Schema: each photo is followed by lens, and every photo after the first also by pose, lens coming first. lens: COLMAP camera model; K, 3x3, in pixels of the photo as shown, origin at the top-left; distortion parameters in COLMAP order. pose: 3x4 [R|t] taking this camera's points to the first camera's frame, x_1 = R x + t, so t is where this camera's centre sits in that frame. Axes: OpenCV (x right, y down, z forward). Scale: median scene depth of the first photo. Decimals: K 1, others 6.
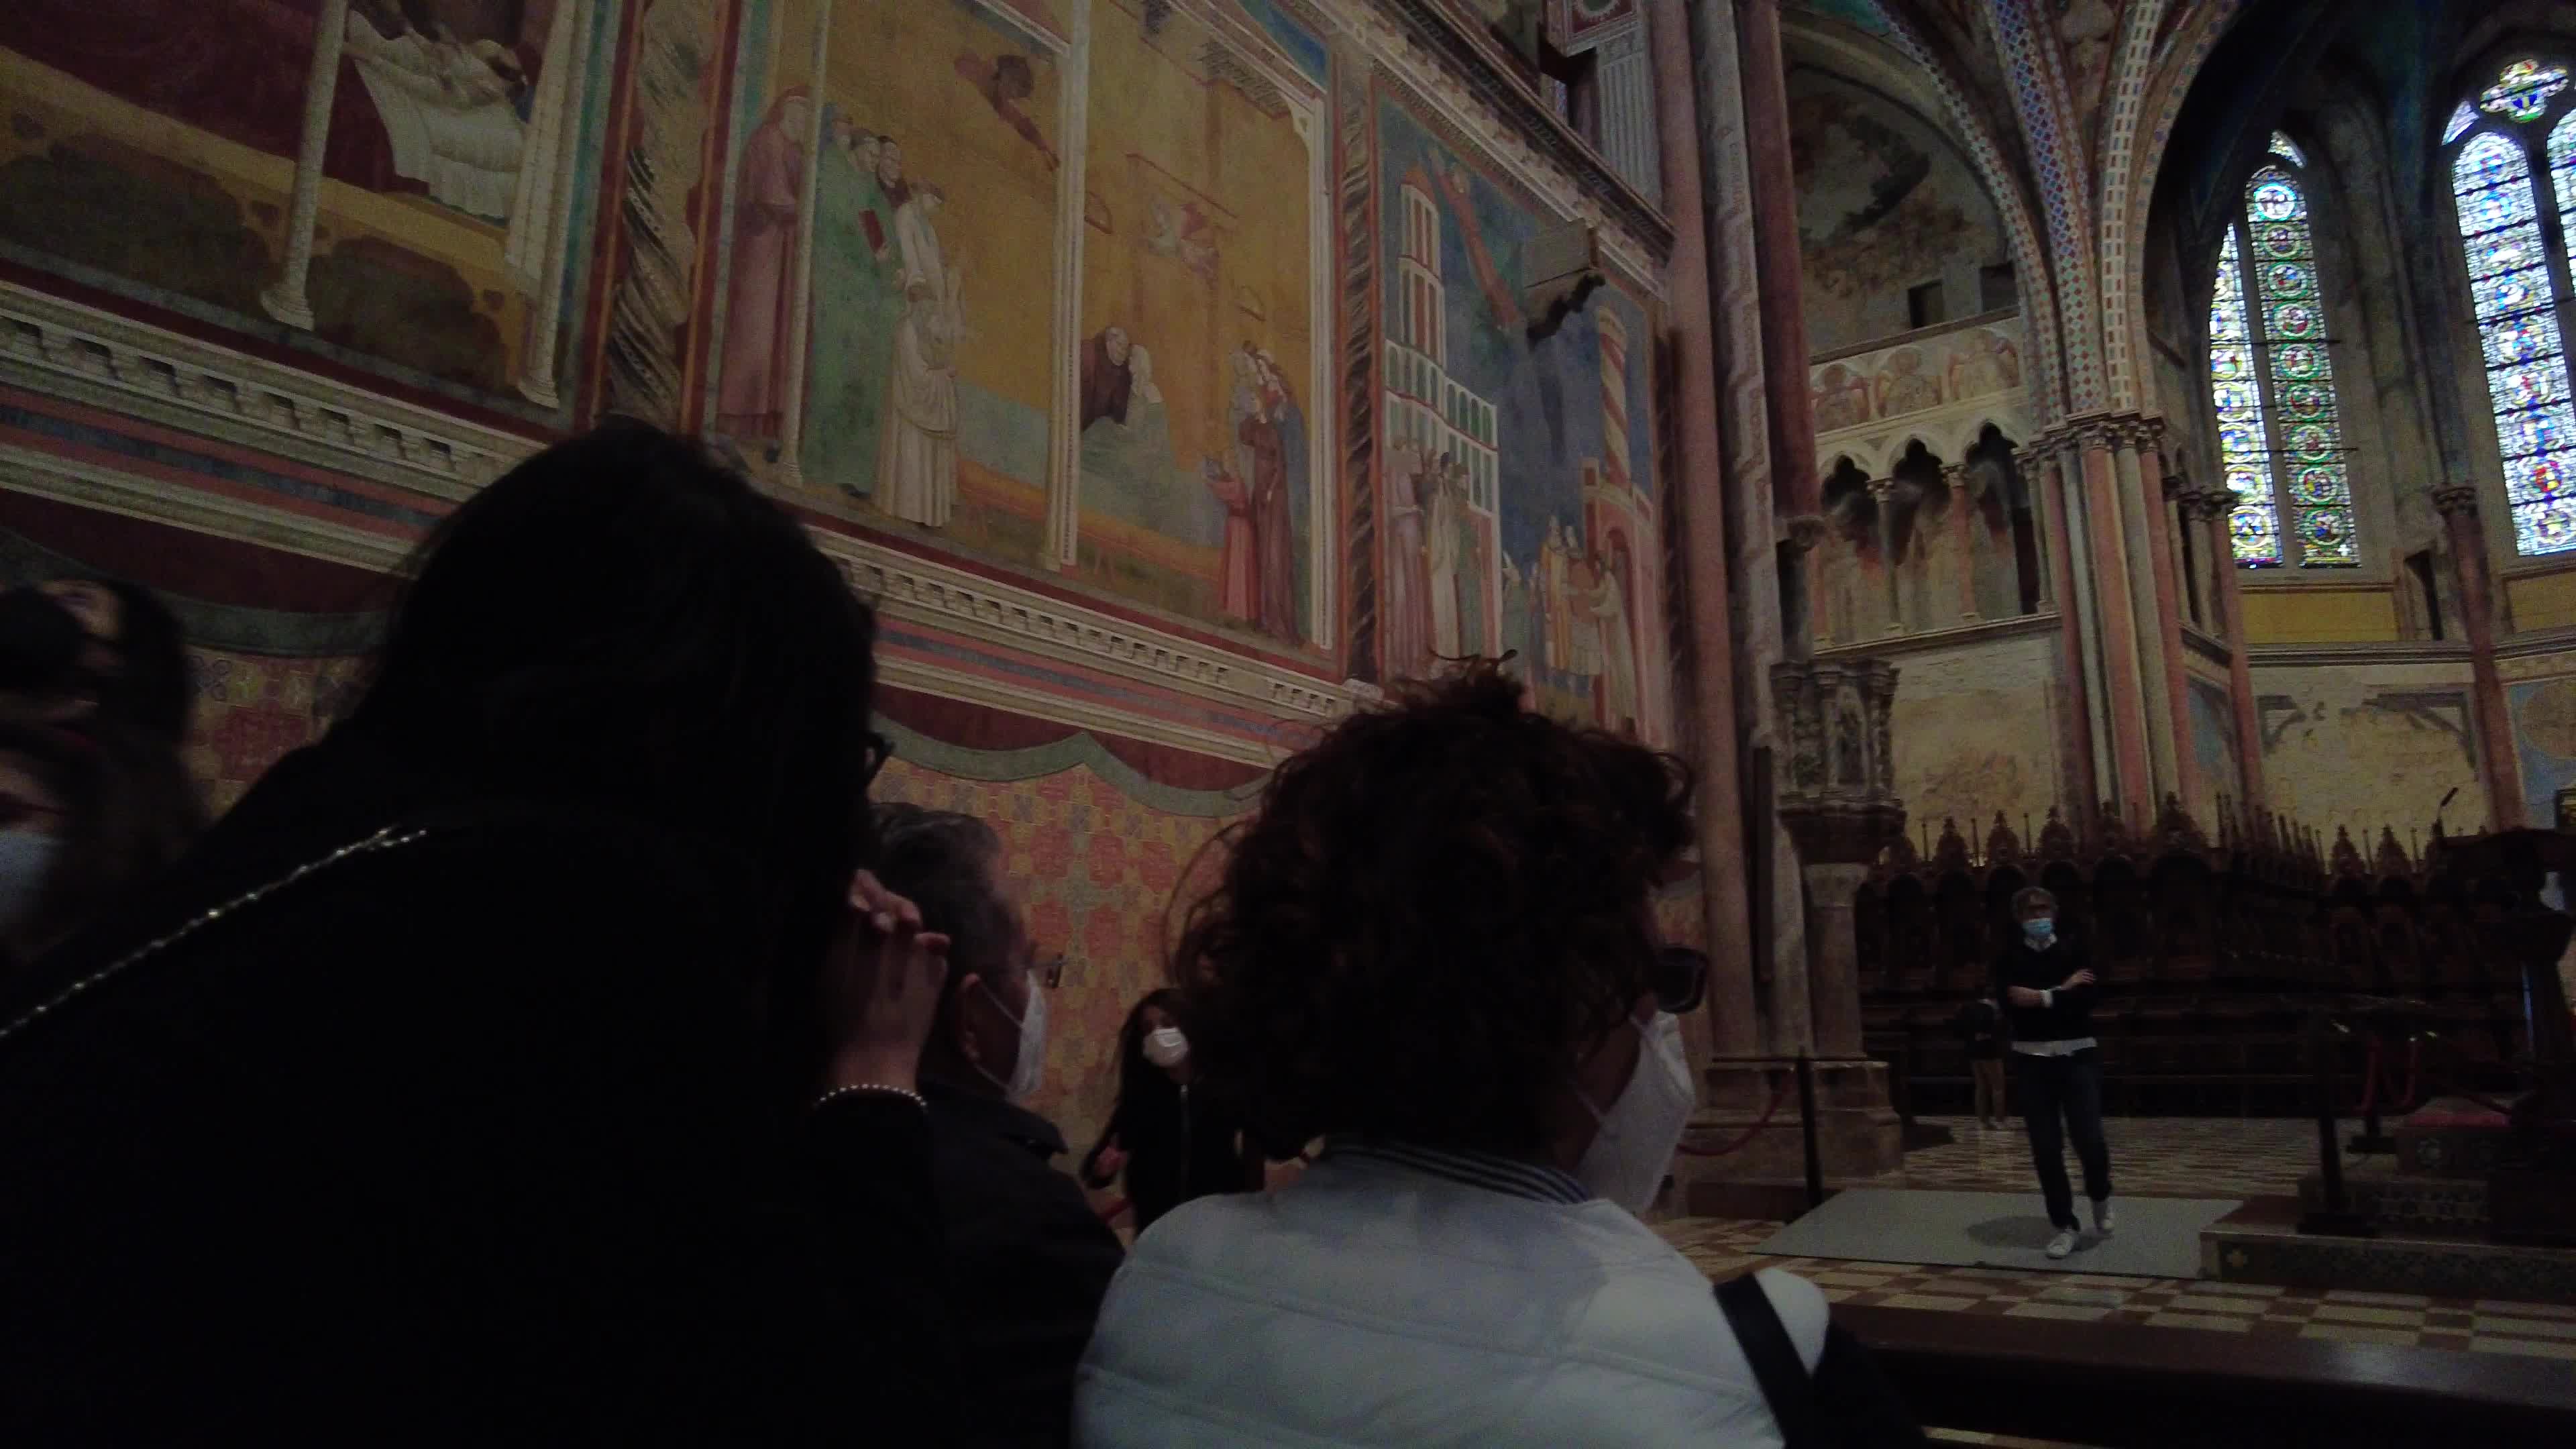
lens RADIAL K [[1577.6, 0, 1288.0], [0, 1577.6, 724.5], [0, 0, 1]] dist [-0.087369, 0.055157]
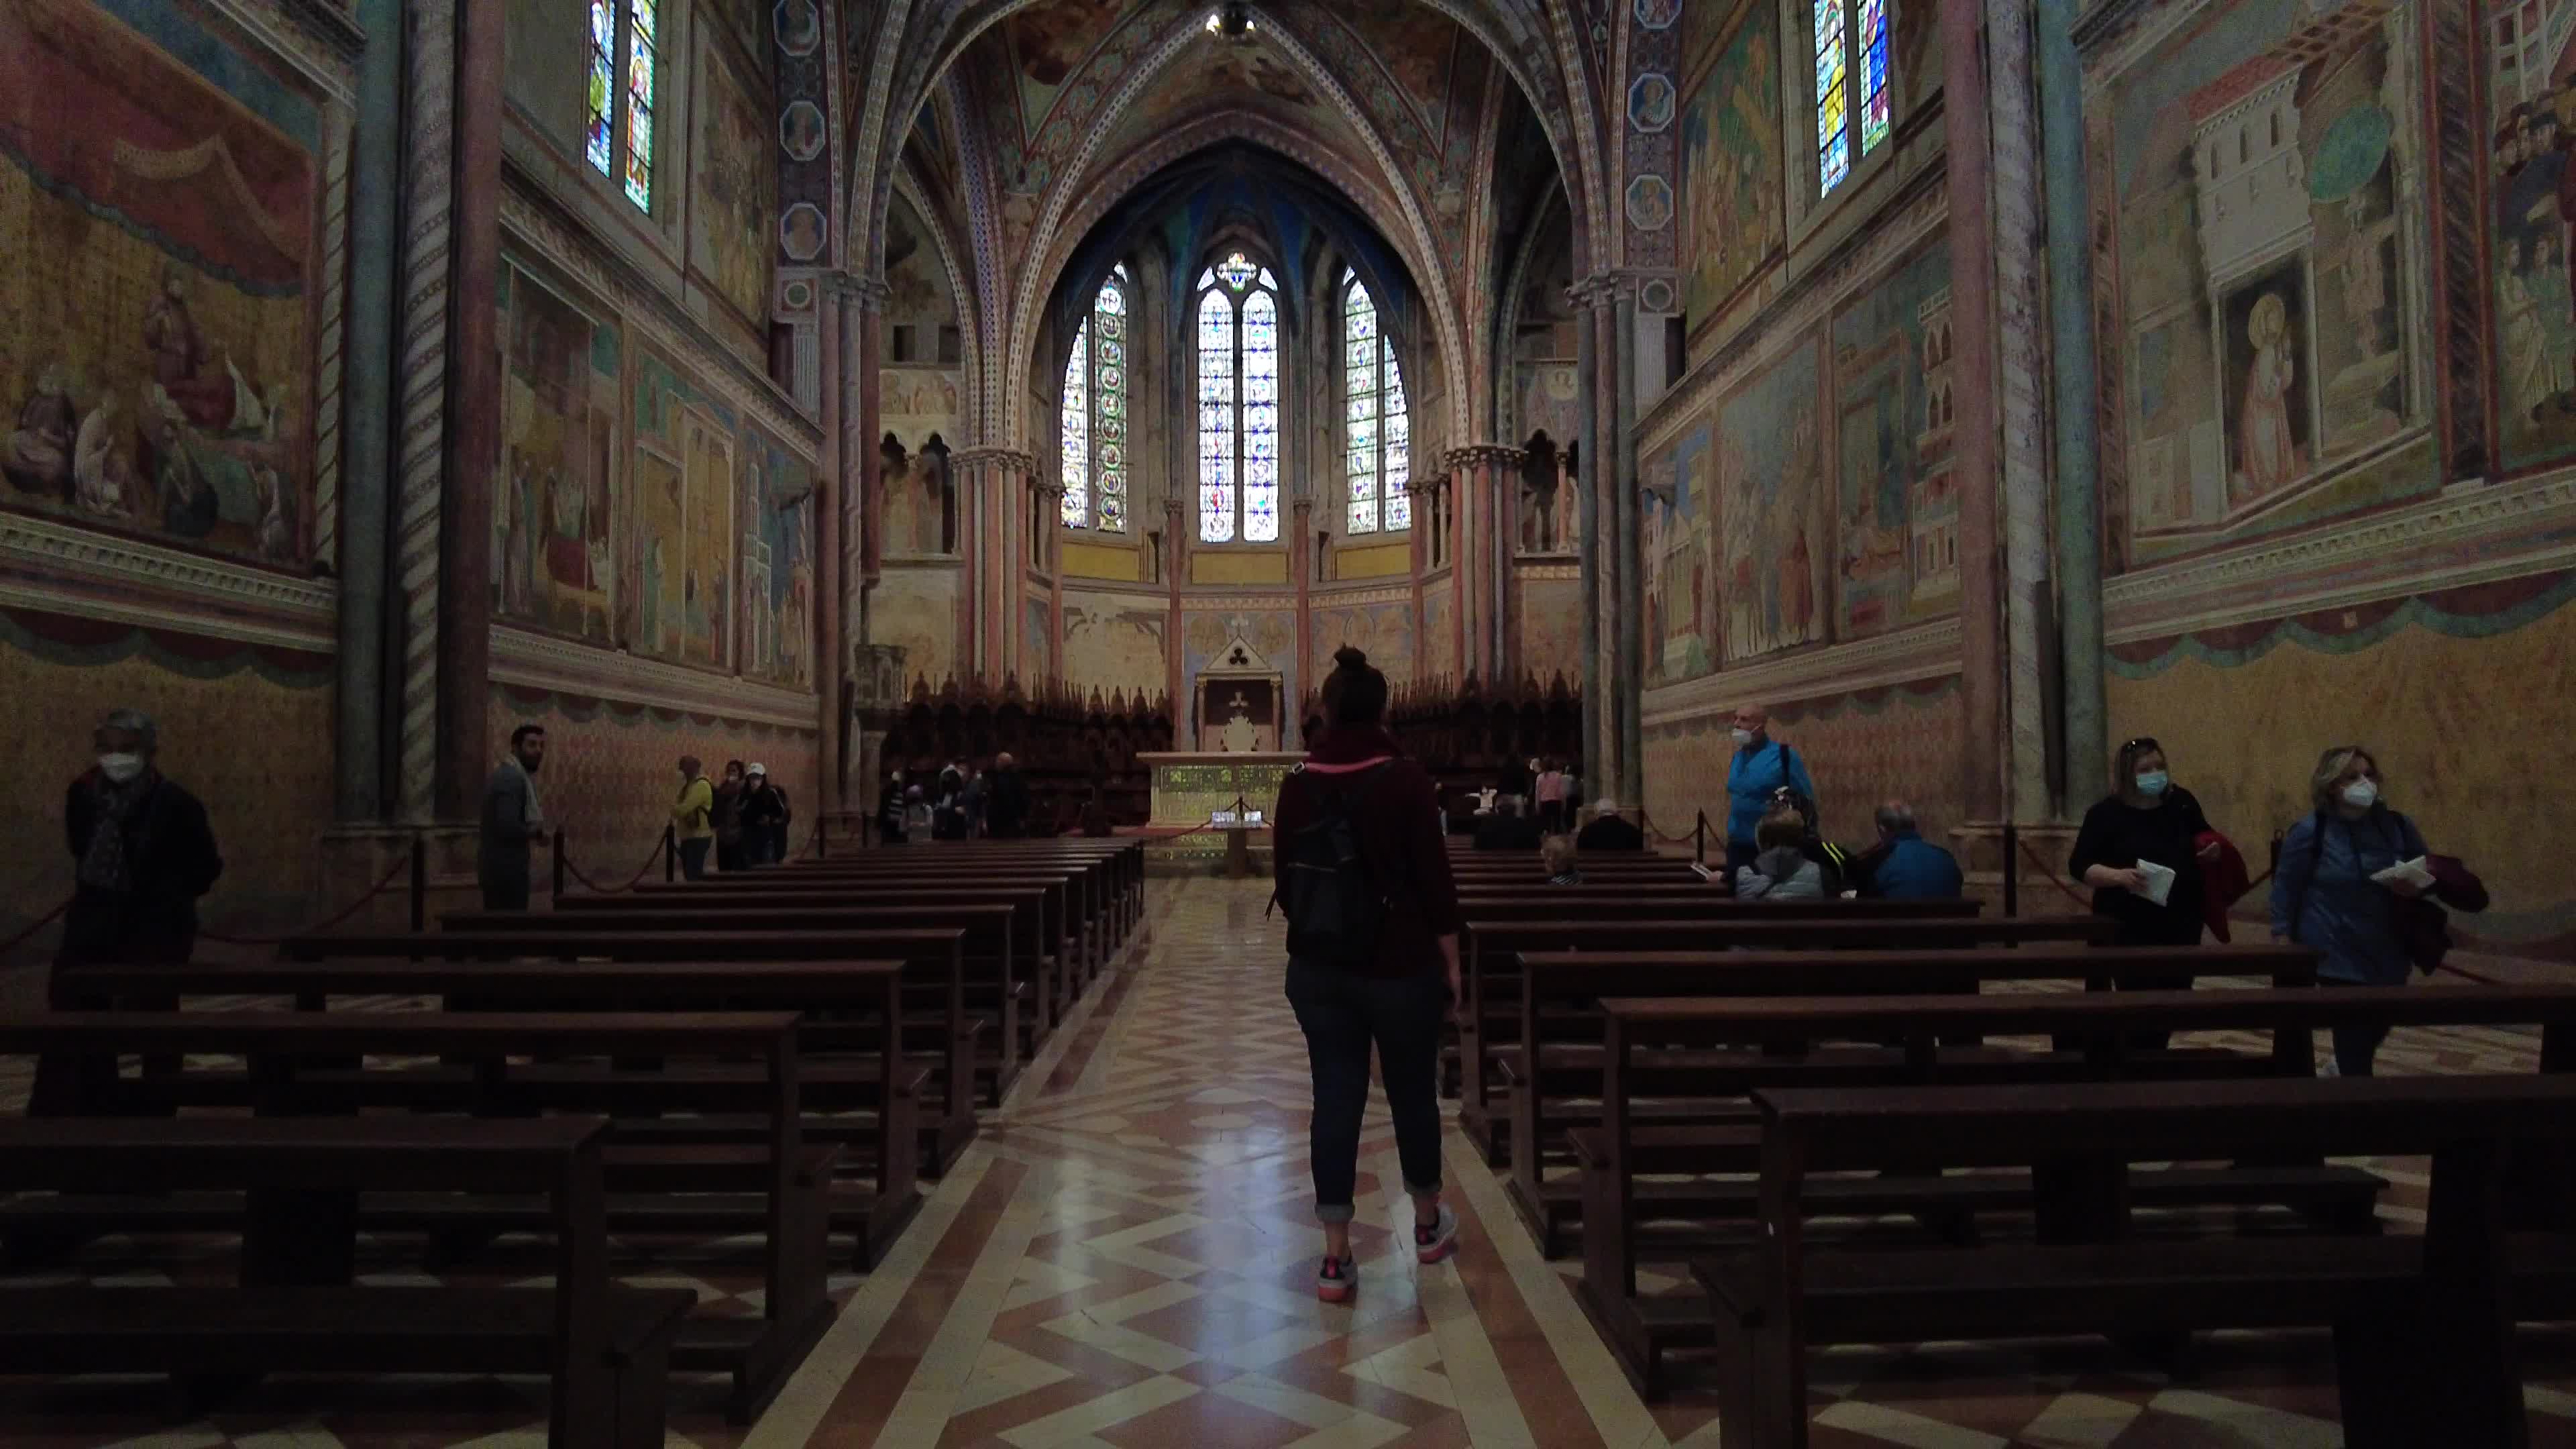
lens RADIAL K [[1536.2, 0, 1288.0], [0, 1536.2, 724.5], [0, 0, 1]] dist [0.063972, 0.000154]
pose [[0.765737, 0.026410, 0.642611, -0.305456], [-0.126740, 0.985761, 0.110510, -0.117078], [-0.630542, -0.166067, 0.758181, -0.528036]]
